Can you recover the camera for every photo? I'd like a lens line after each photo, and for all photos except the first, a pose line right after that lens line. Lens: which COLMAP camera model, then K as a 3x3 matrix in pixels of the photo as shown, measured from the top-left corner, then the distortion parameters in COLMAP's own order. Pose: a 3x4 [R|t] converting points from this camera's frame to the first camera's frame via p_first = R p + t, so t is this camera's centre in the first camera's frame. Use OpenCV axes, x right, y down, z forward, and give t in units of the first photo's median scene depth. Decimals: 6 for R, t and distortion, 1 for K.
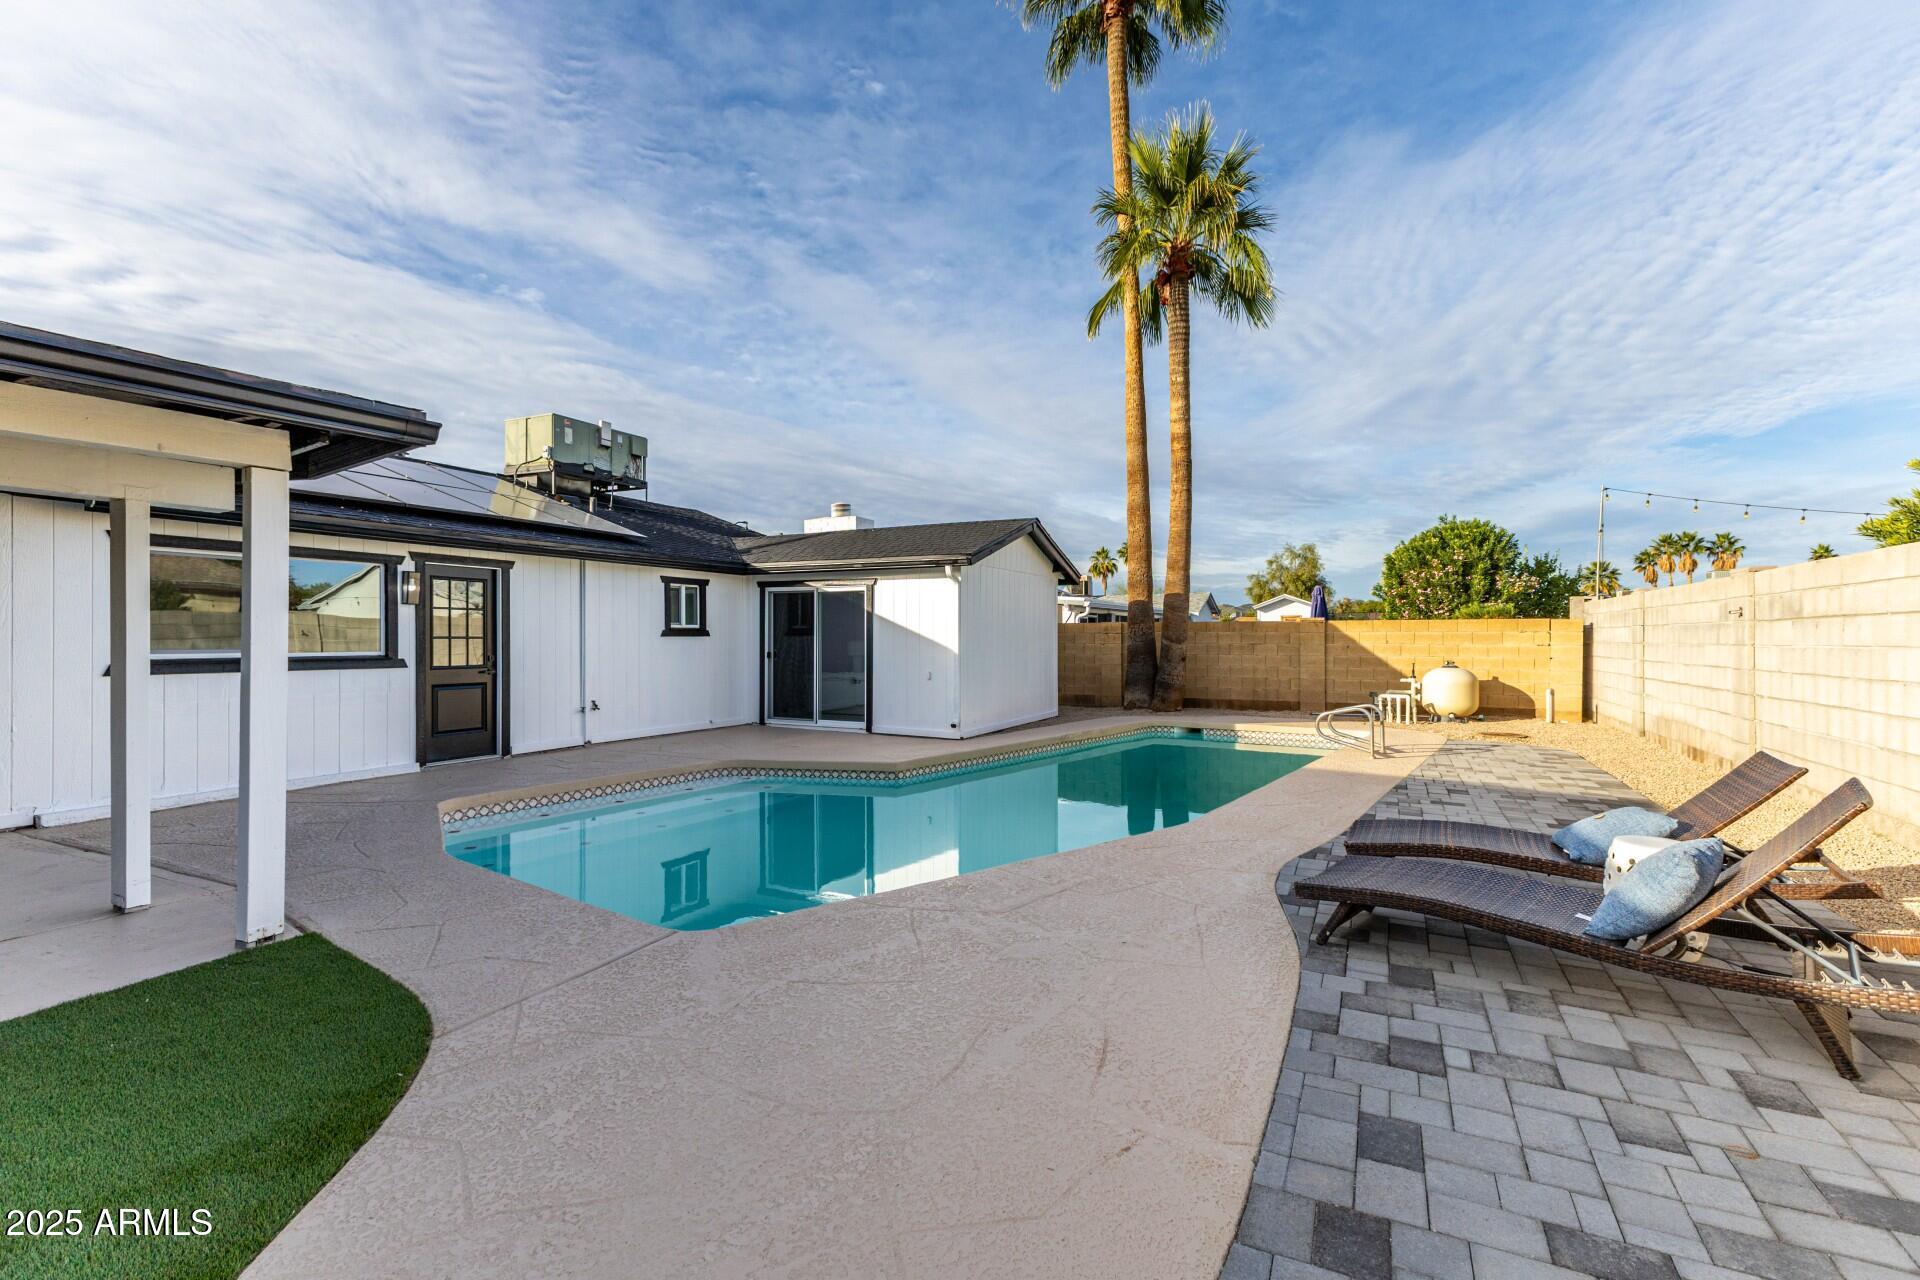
lens RADIAL K [[825.0, 0, 962.9], [0, 825.0, 629.5], [0, 0, 1]] dist [0.003739, -0.000628]
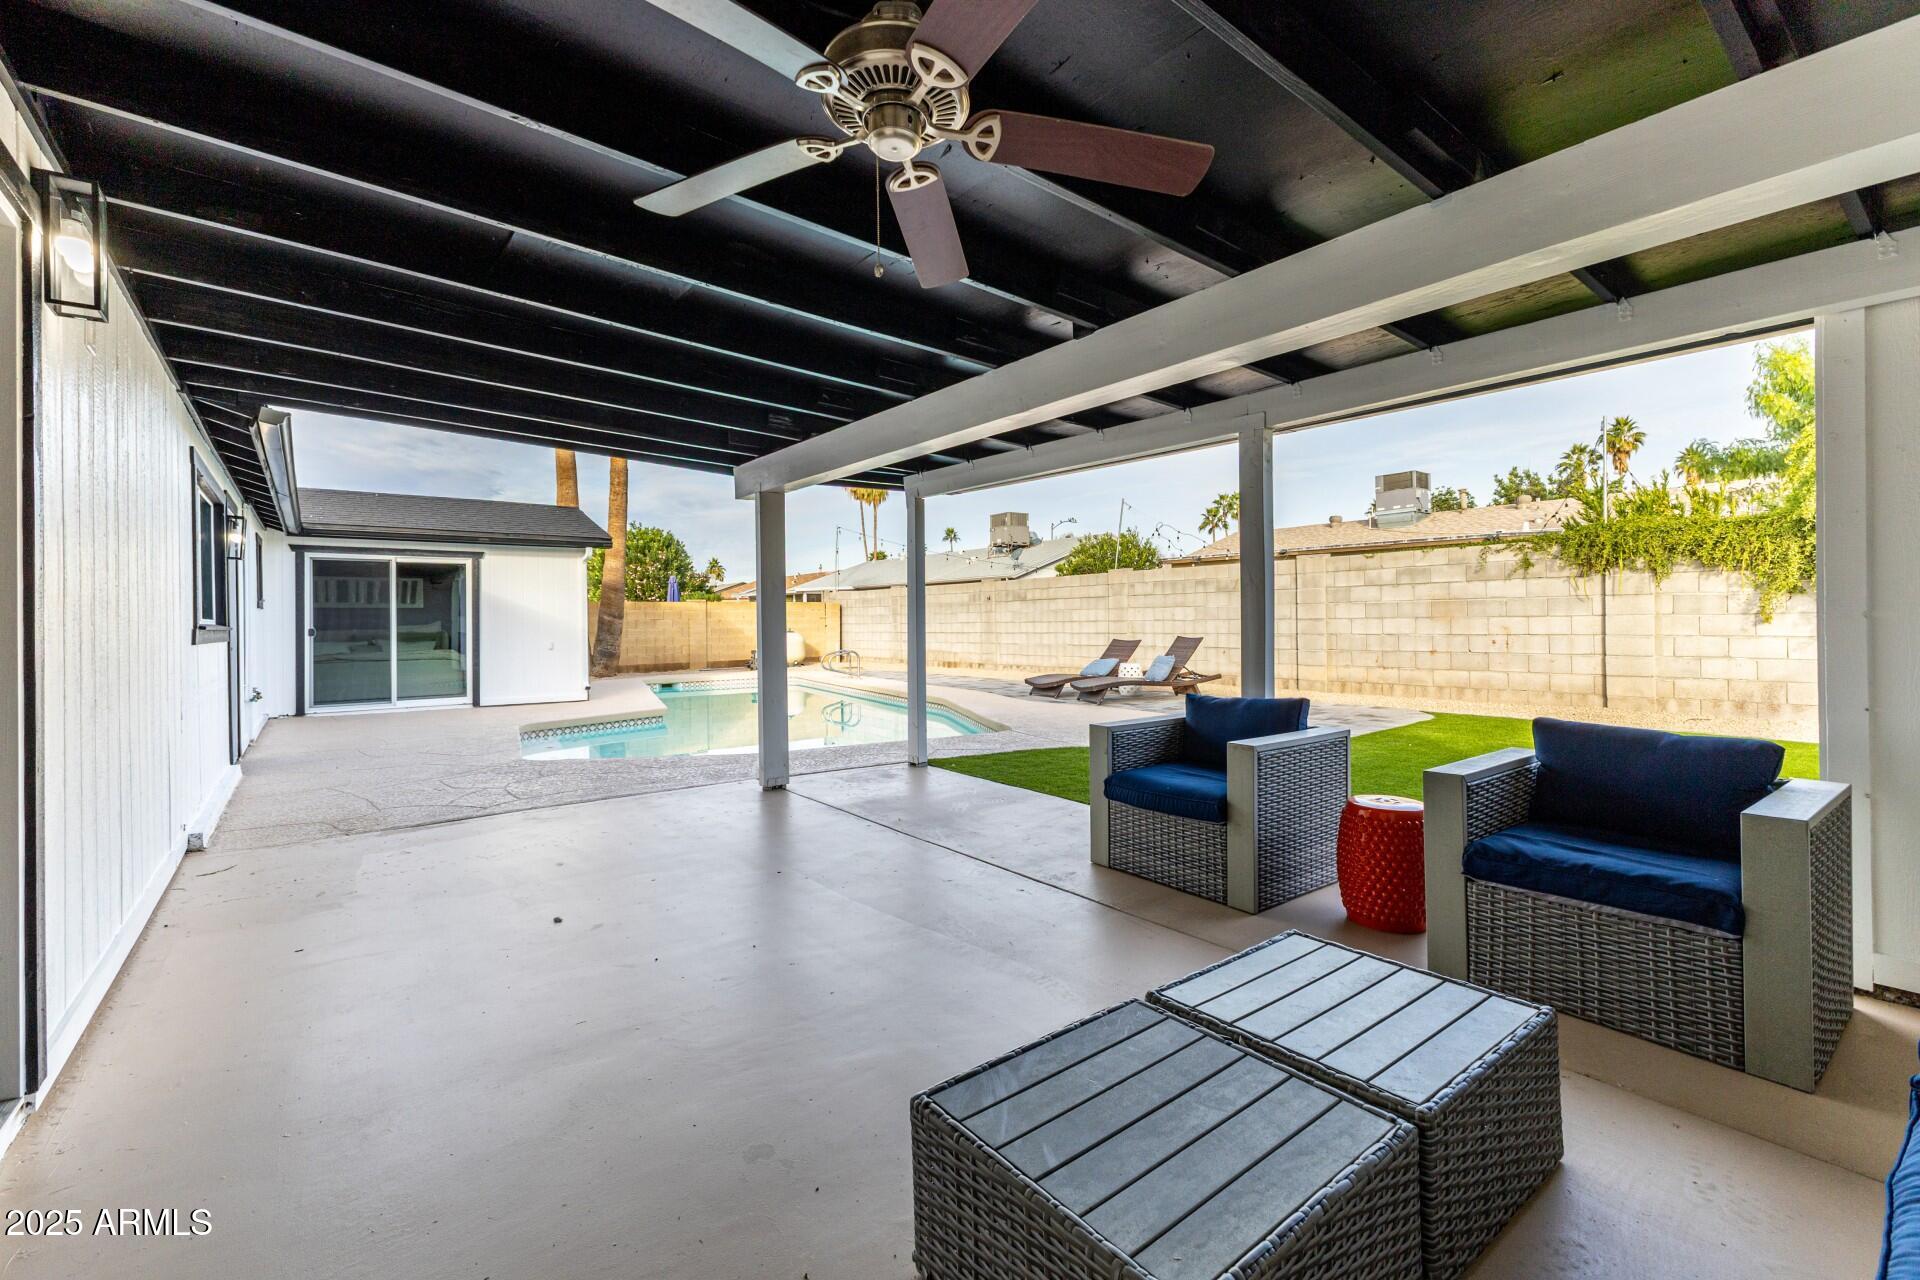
lens RADIAL K [[825.0, 0, 952.0], [0, 825.0, 628.4], [0, 0, 1]] dist [0.003739, -0.000628]
pose [[0.433180, -0.015203, 0.901179, -0.601285], [0.005265, 0.999883, 0.014338, 0.015351], [-0.901292, -0.001466, 0.433209, 0.041077]]
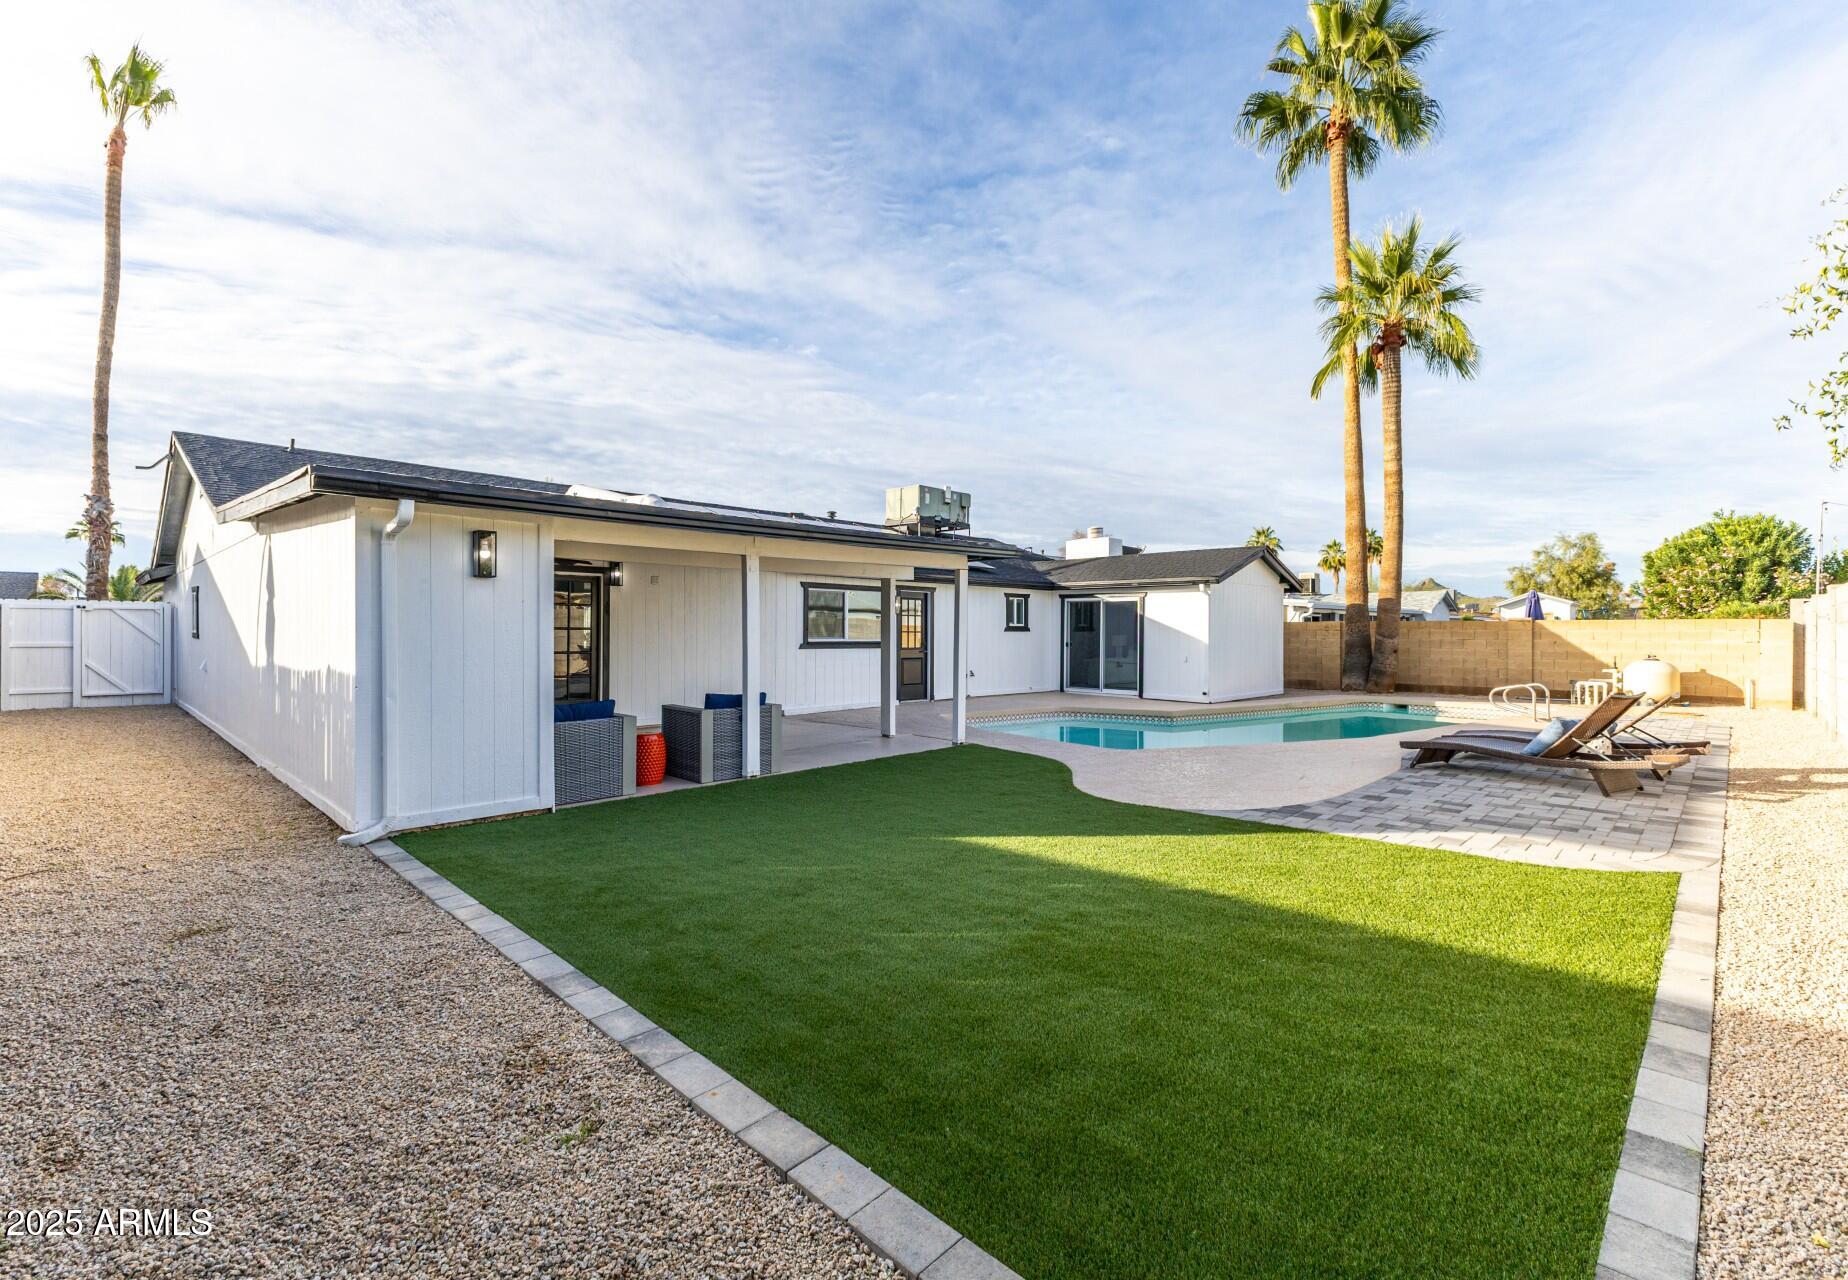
lens RADIAL K [[804.4, 0, 903.7], [0, 804.4, 633.0], [0, 0, 1]] dist [0.000810, 0.000026]
pose [[0.946363, 0.003627, -0.323084, -0.040716], [-0.000641, 0.999956, 0.009347, -0.002484], [0.323104, -0.008639, 0.946324, -0.376692]]
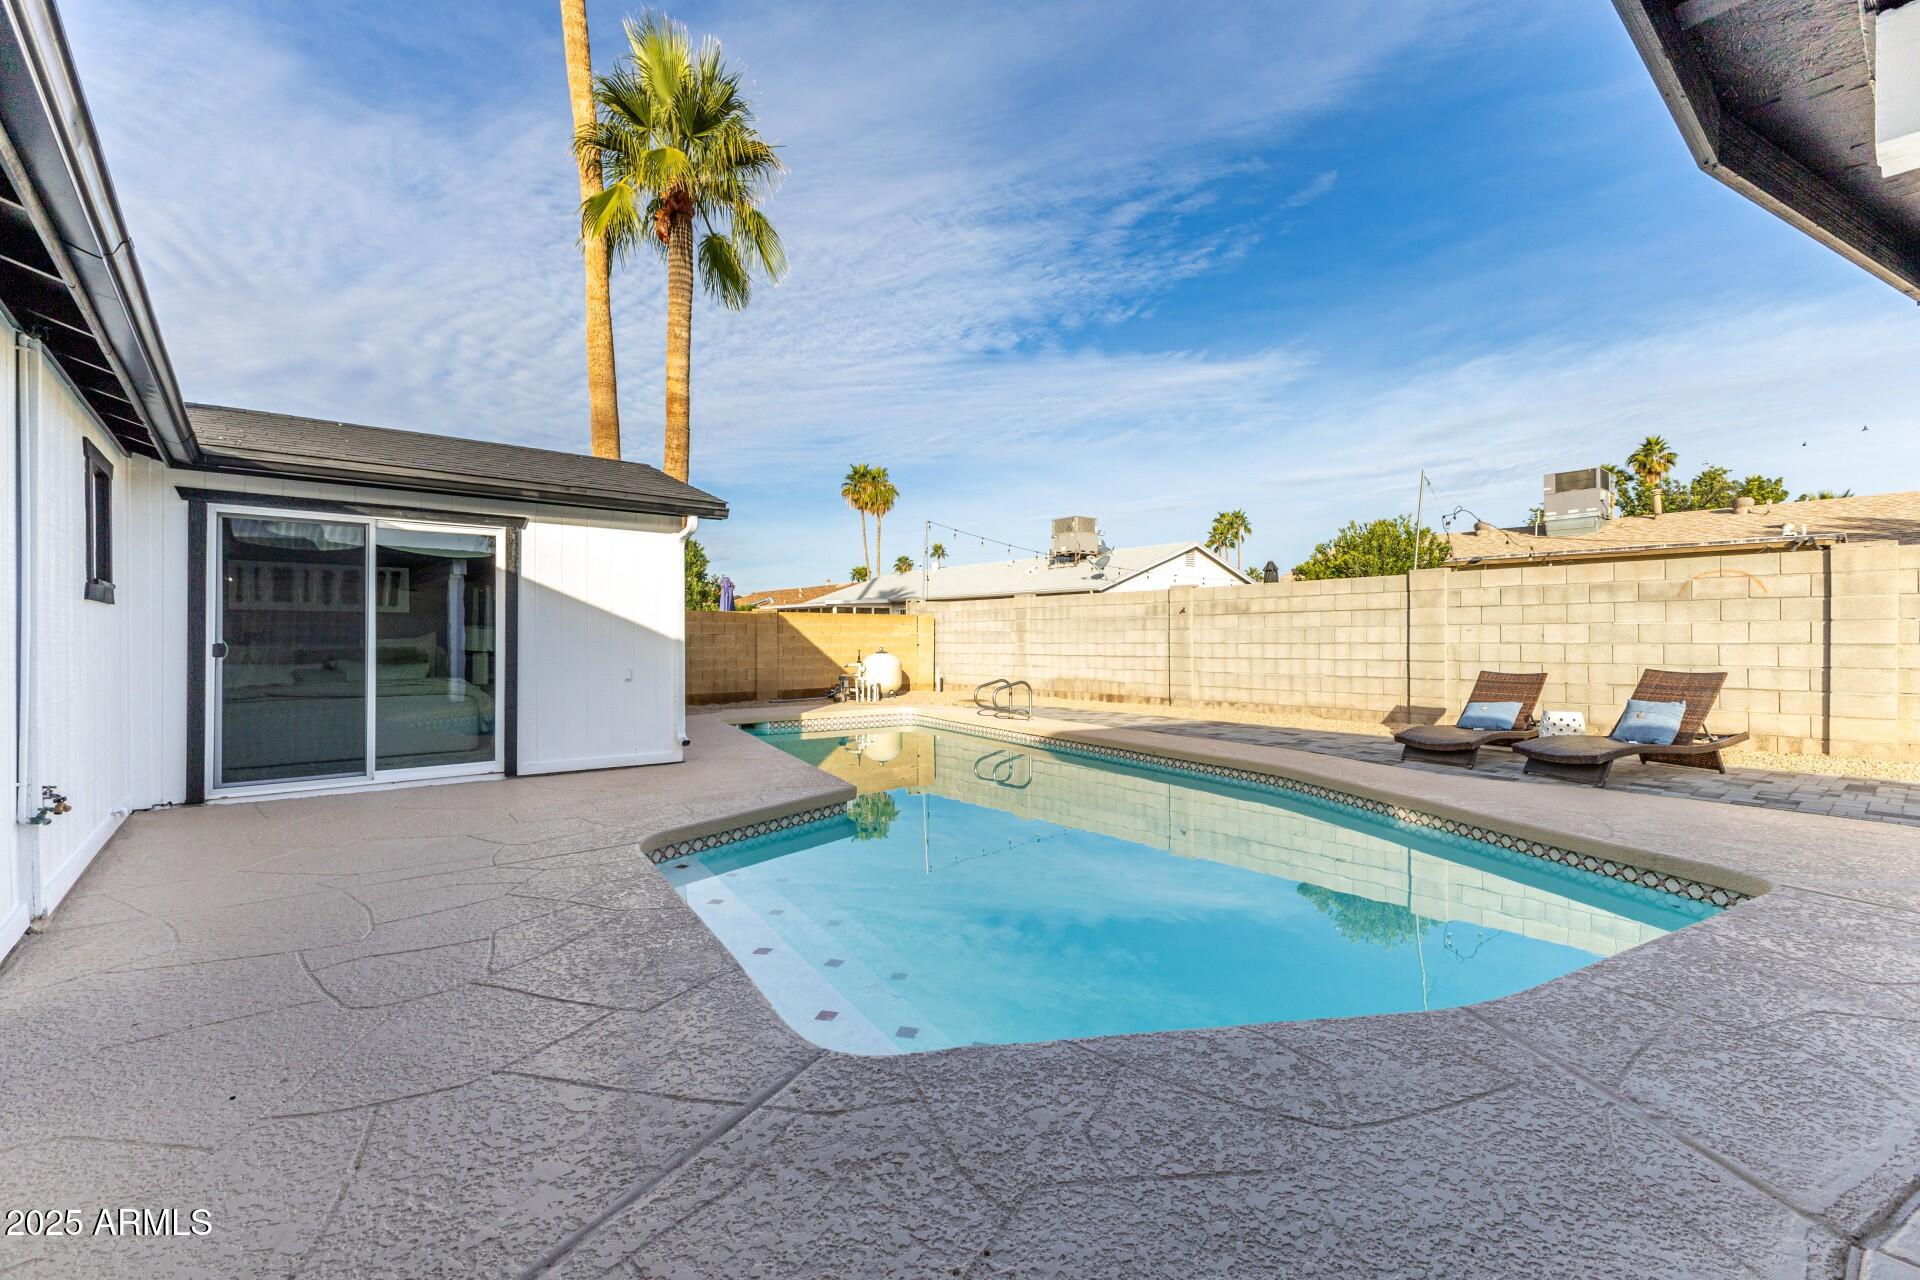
lens RADIAL K [[825.0, 0, 954.7], [0, 825.0, 651.7], [0, 0, 1]] dist [0.003739, -0.000628]
pose [[0.395262, -0.015805, 0.918432, -0.420237], [-0.005310, 0.999796, 0.019491, 0.017319], [-0.918553, -0.012580, 0.395098, 0.373552]]
